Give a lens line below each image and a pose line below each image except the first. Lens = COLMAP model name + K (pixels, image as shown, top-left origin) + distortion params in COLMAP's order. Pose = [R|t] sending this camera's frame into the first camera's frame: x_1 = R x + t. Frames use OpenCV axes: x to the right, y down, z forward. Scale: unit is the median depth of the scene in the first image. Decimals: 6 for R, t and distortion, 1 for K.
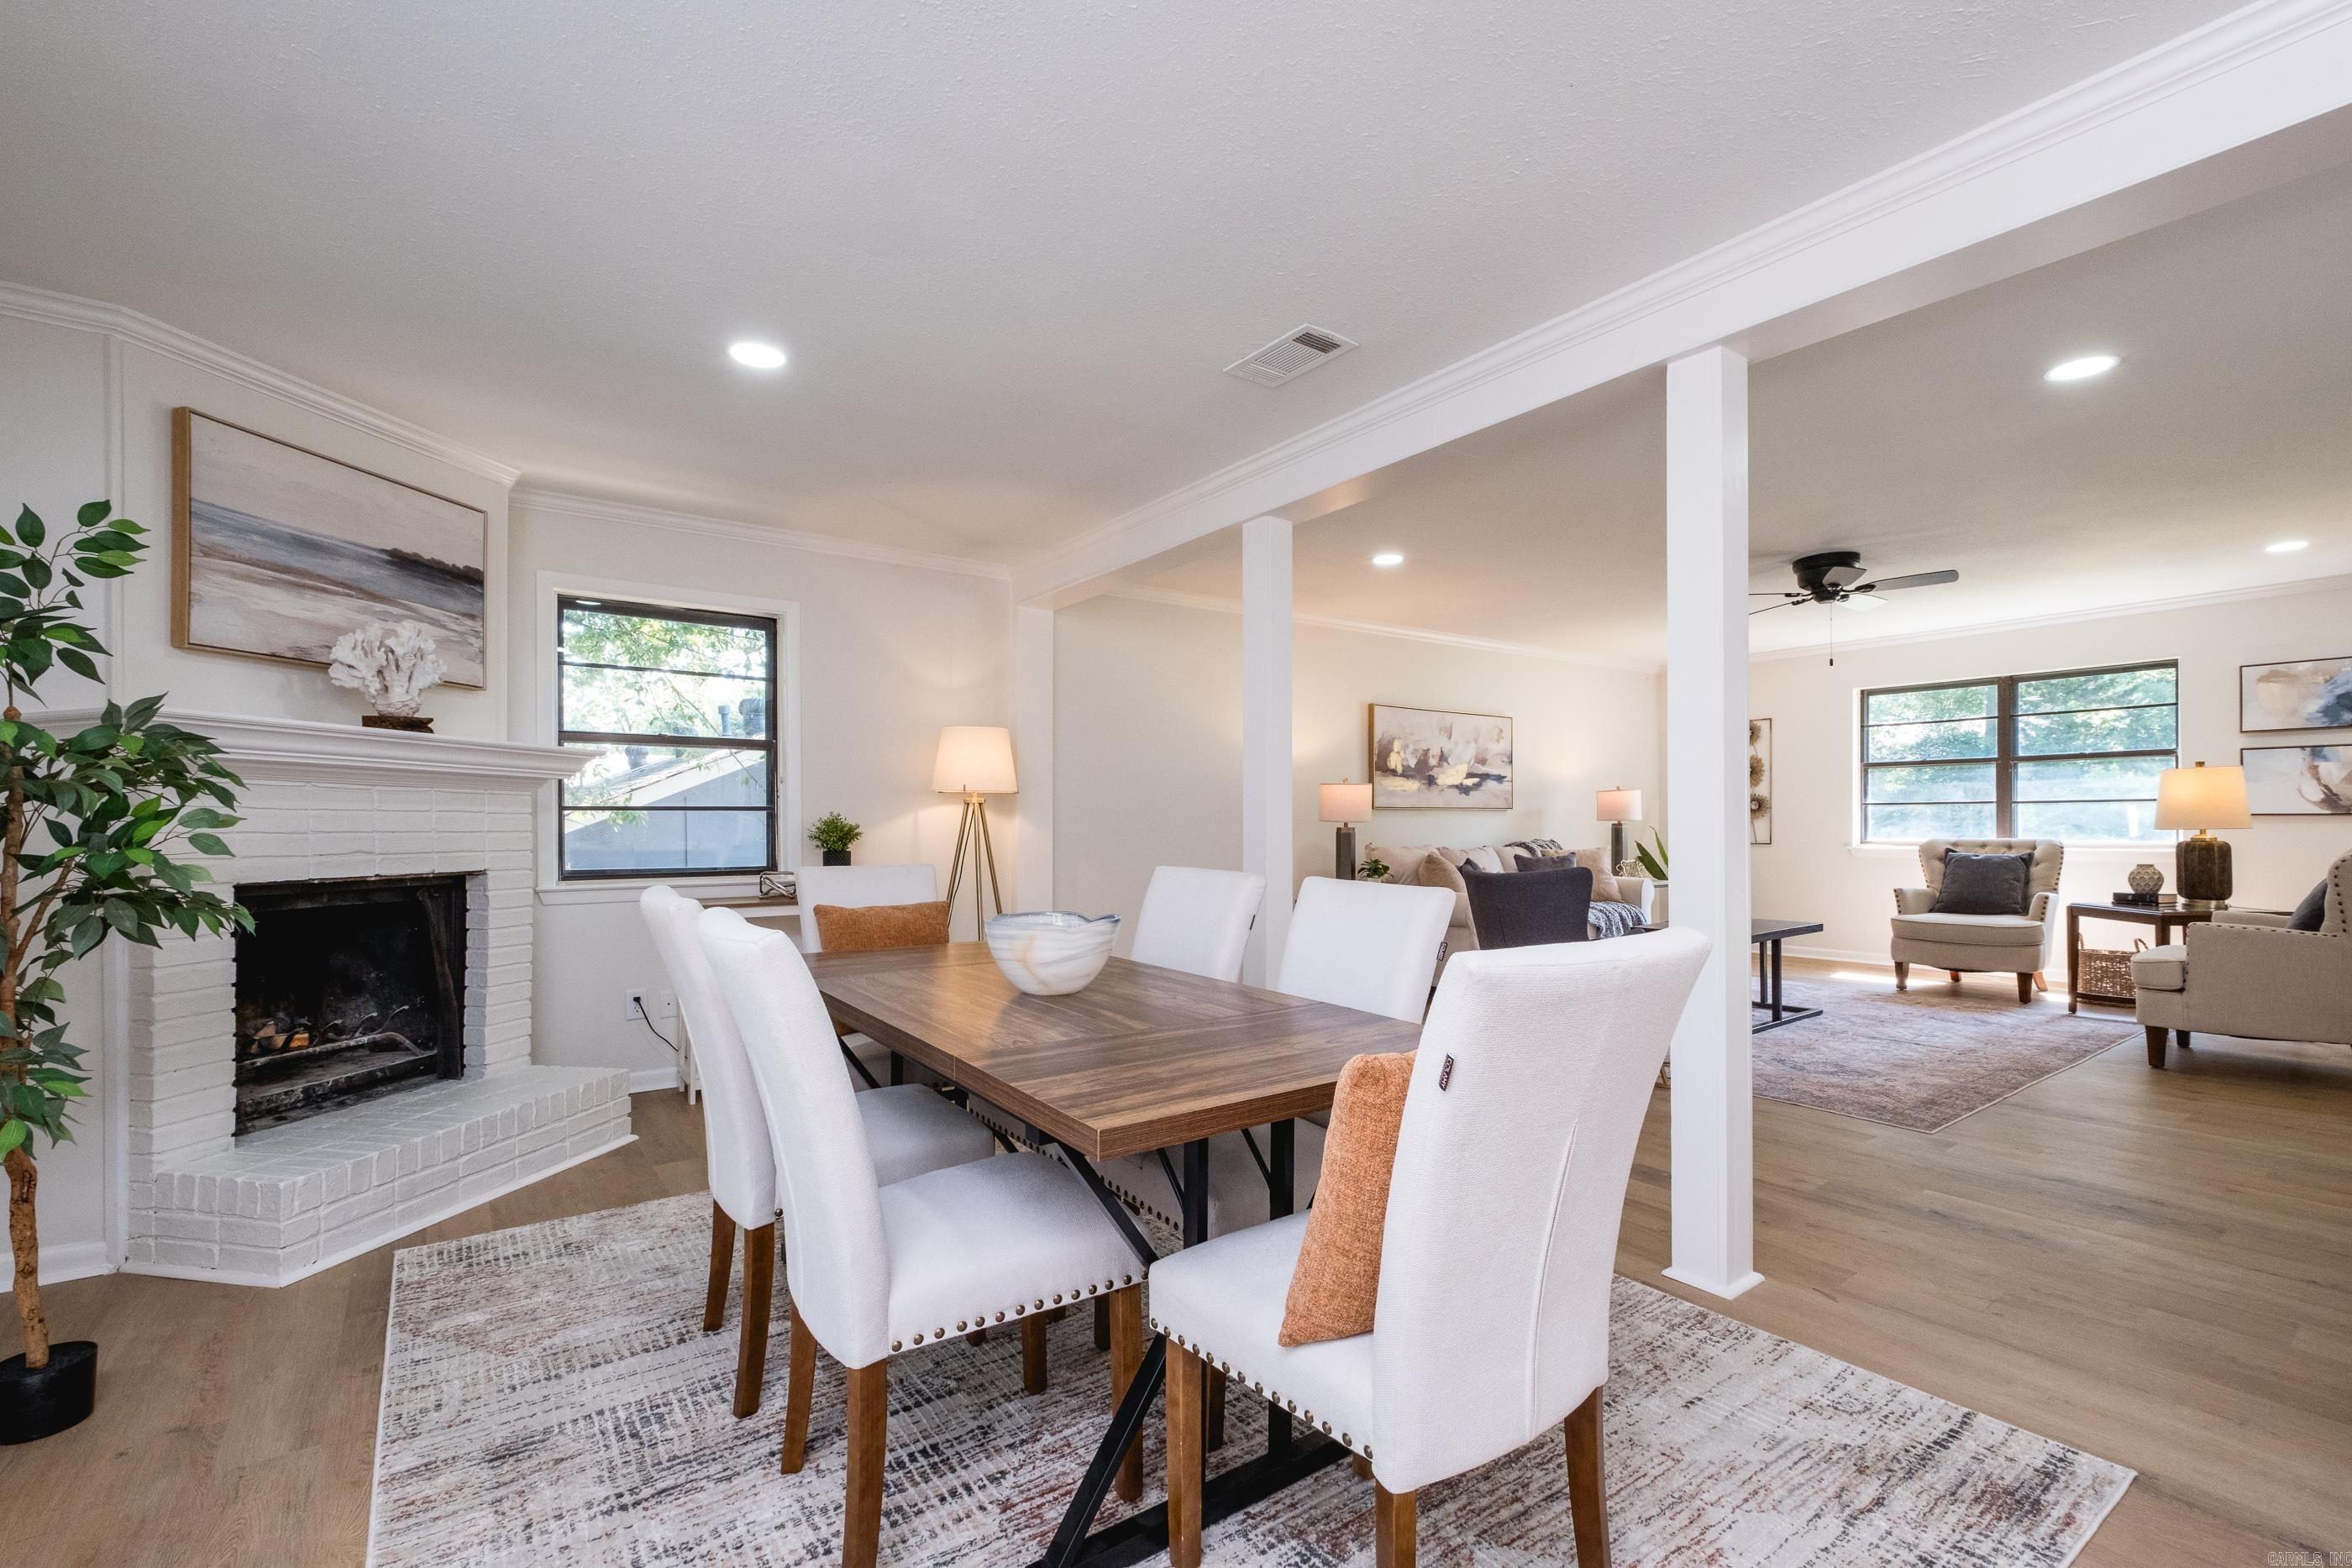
lens RADIAL K [[1030.1, 0, 1181.4], [0, 1030.1, 810.1], [0, 0, 1]] dist [0.008673, -0.004602]
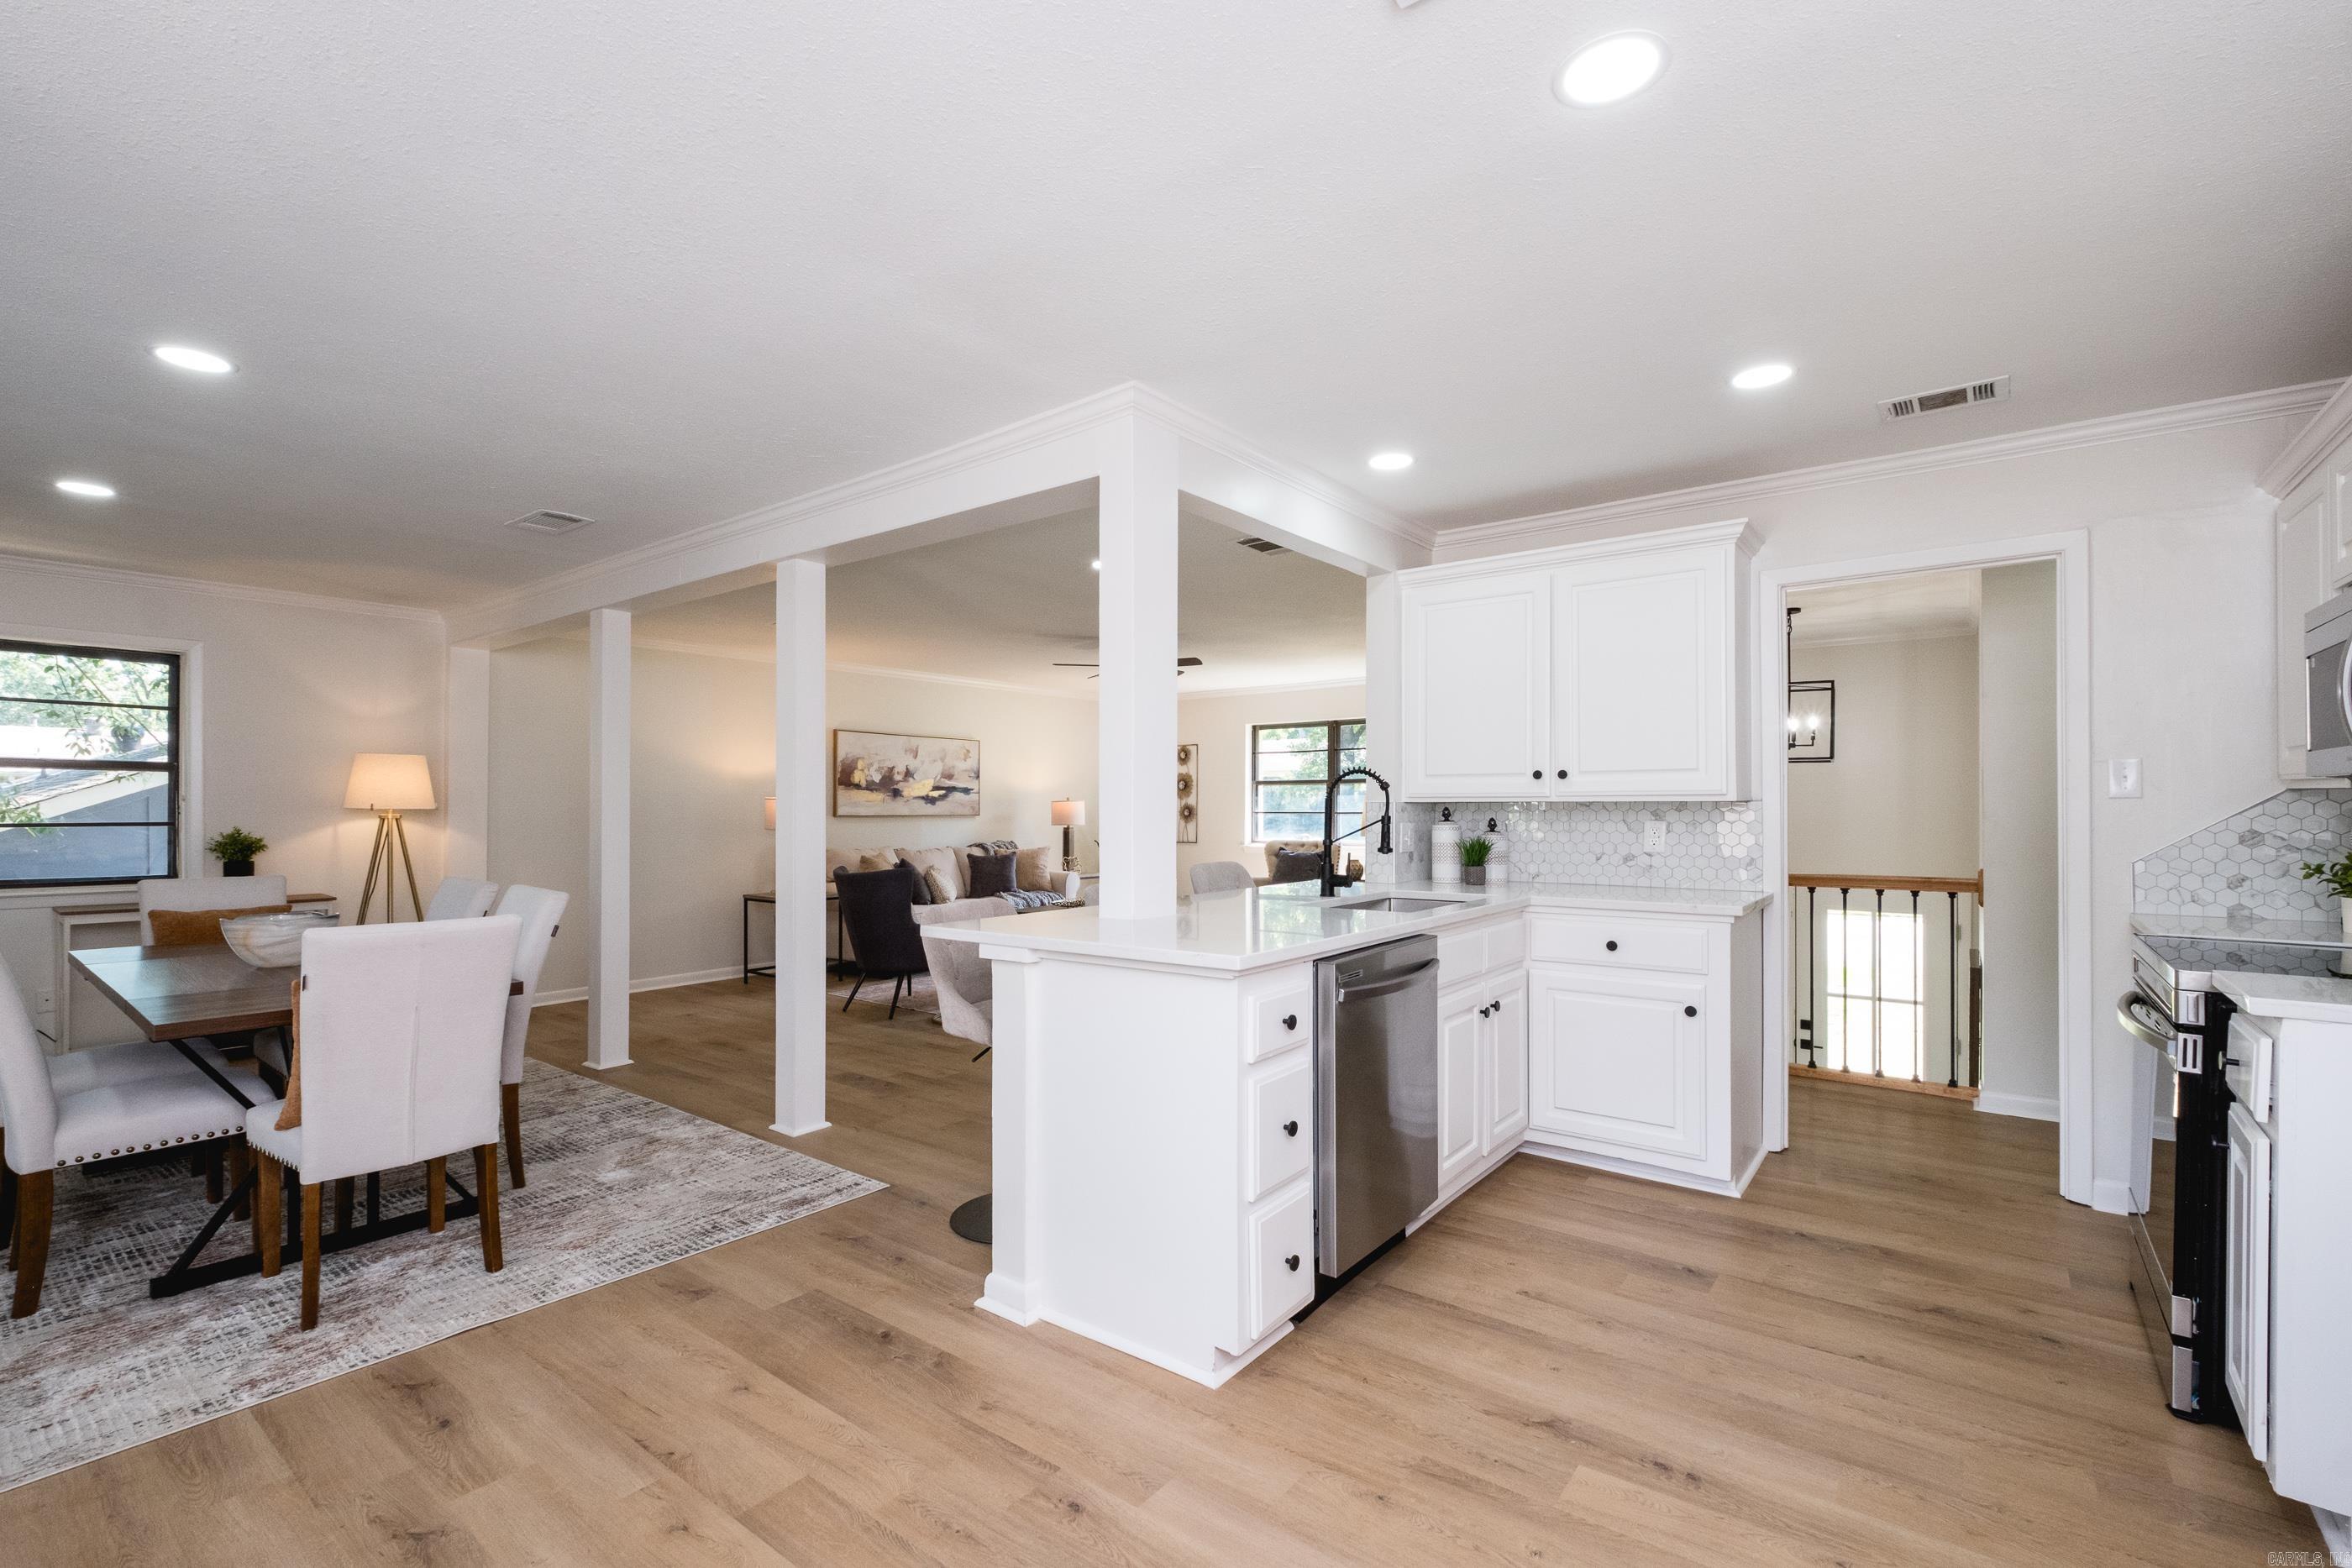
lens RADIAL K [[1030.1, 0, 1159.3], [0, 1030.1, 806.4], [0, 0, 1]] dist [0.008673, -0.004602]
pose [[0.961645, 0.006147, 0.274227, 0.230471], [-0.008209, 0.999946, 0.006372, -0.025685], [-0.274173, -0.008378, 0.961644, -0.268015]]
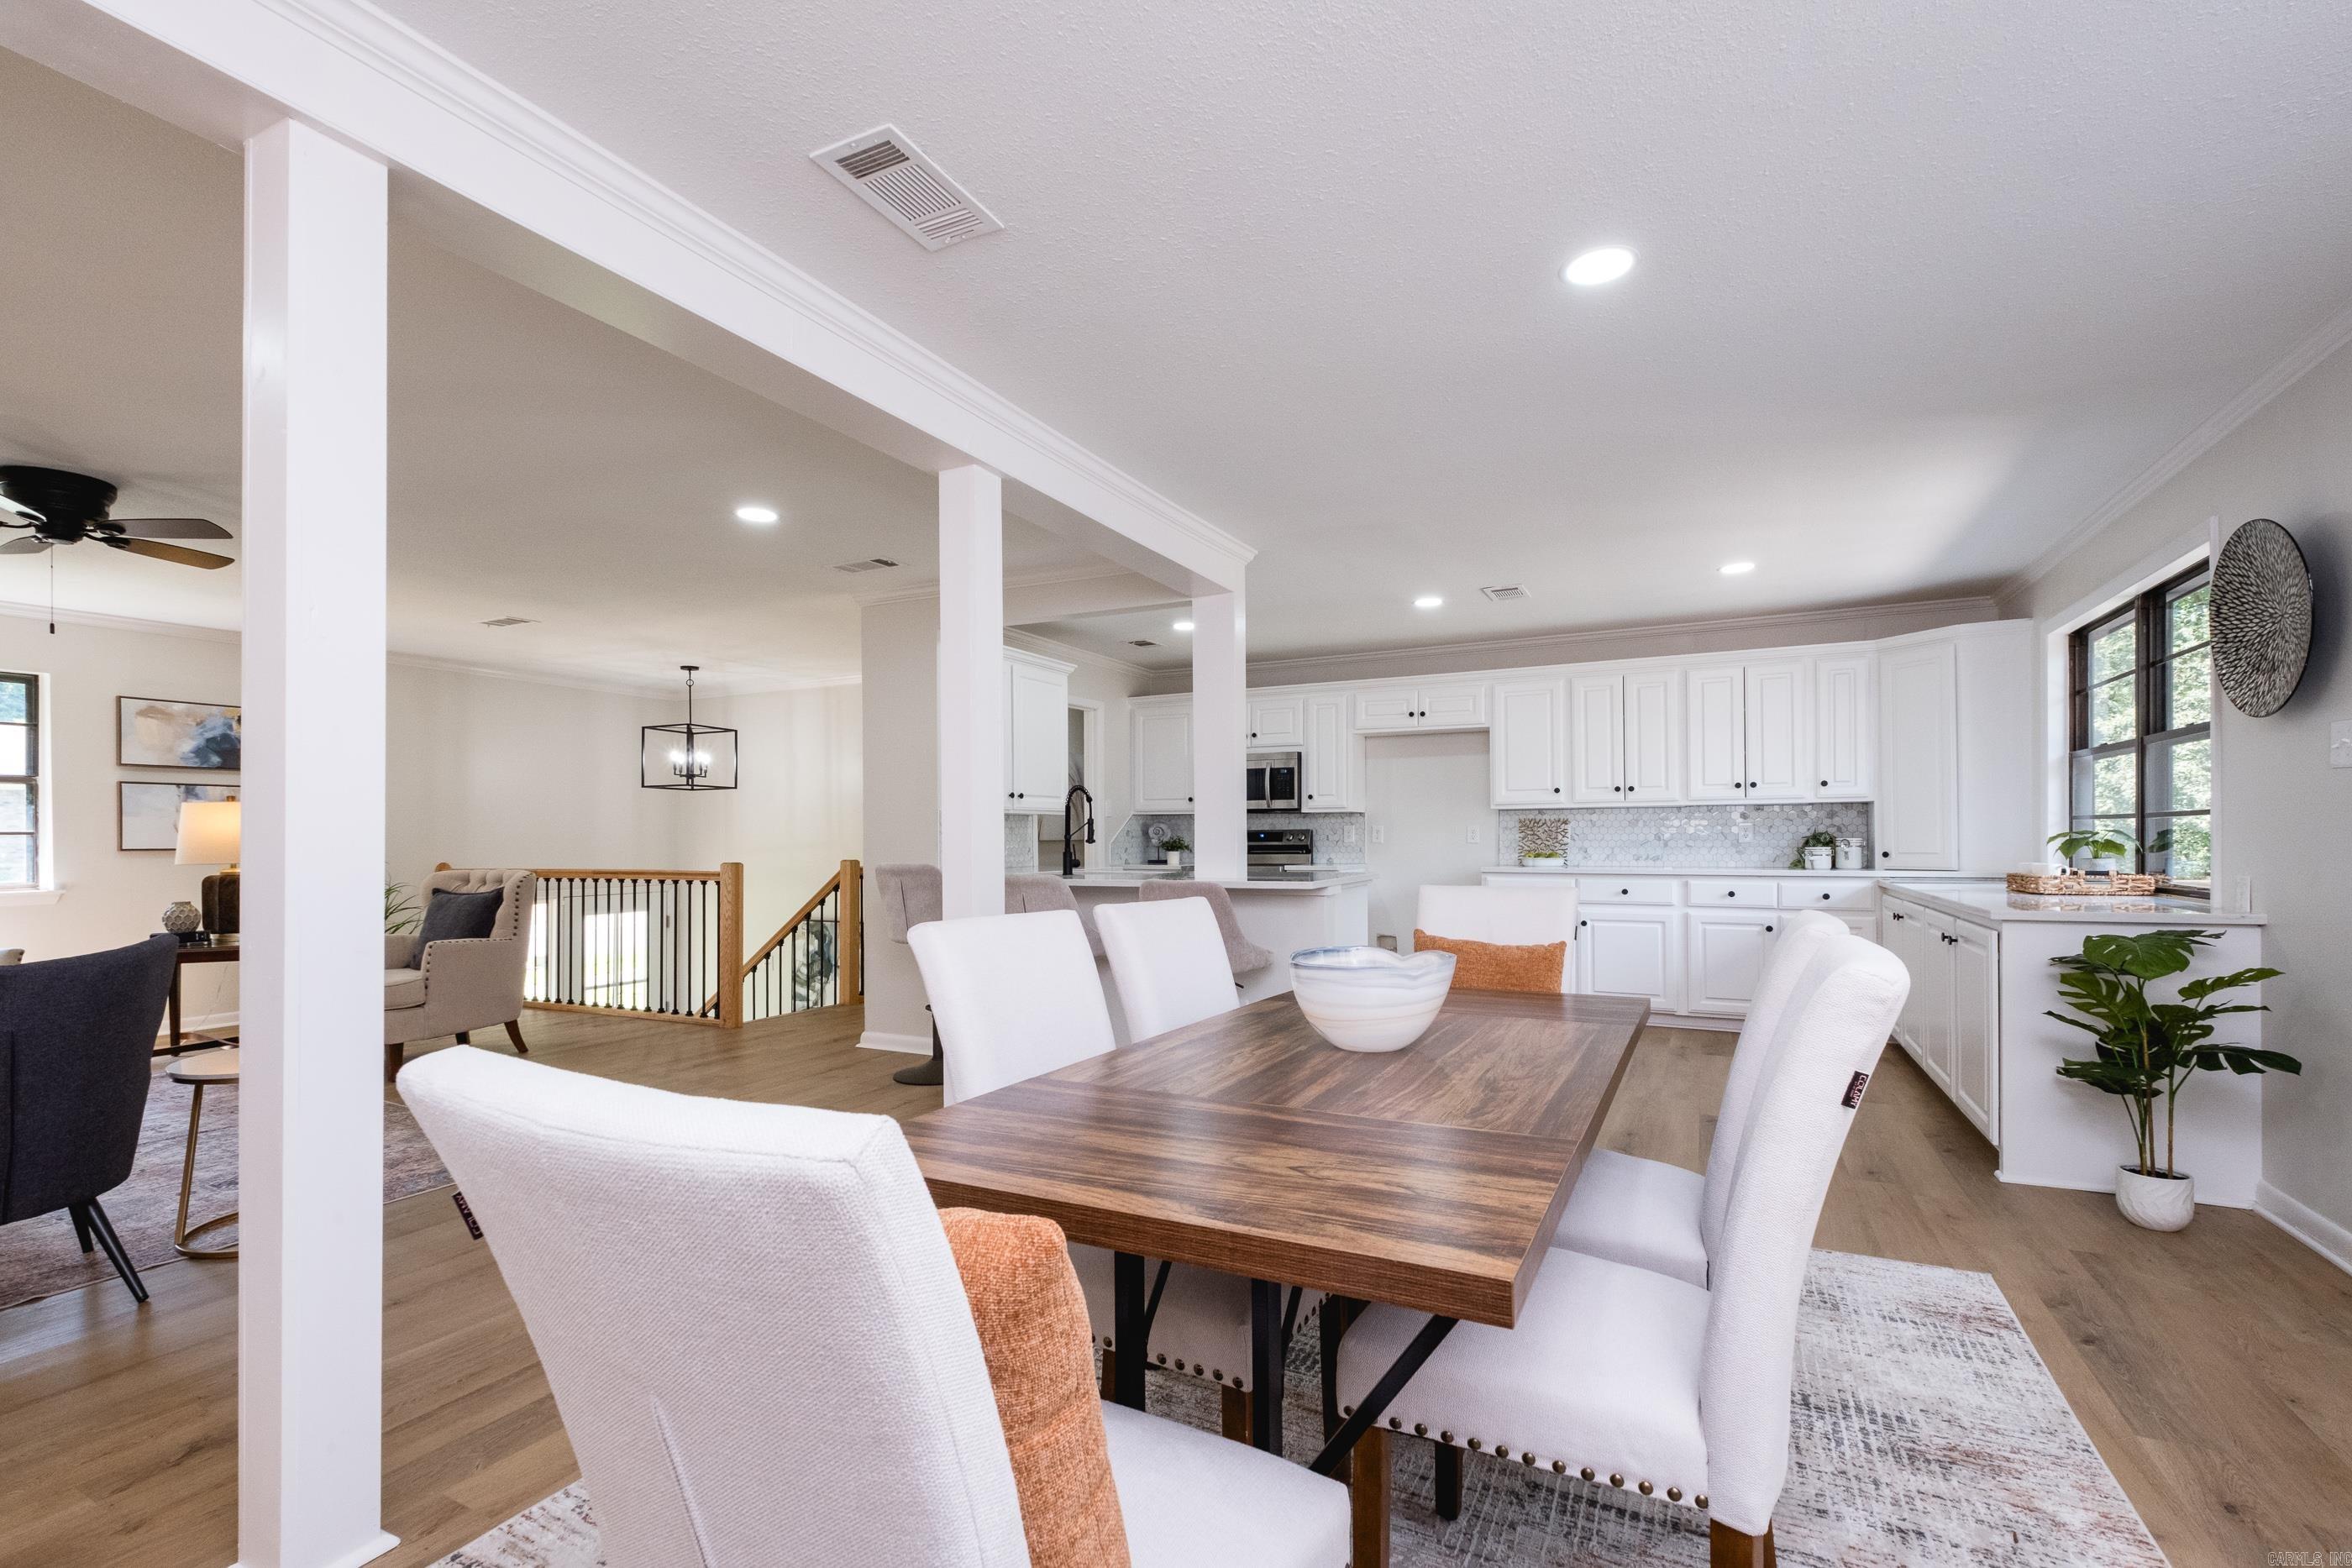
lens RADIAL K [[1030.1, 0, 1176.6], [0, 1030.1, 849.1], [0, 0, 1]] dist [0.008673, -0.004602]
pose [[-0.454108, -0.000201, 0.890947, -0.273431], [0.002336, 0.999996, 0.001416, 0.004909], [-0.890944, 0.002725, -0.454106, 0.525413]]
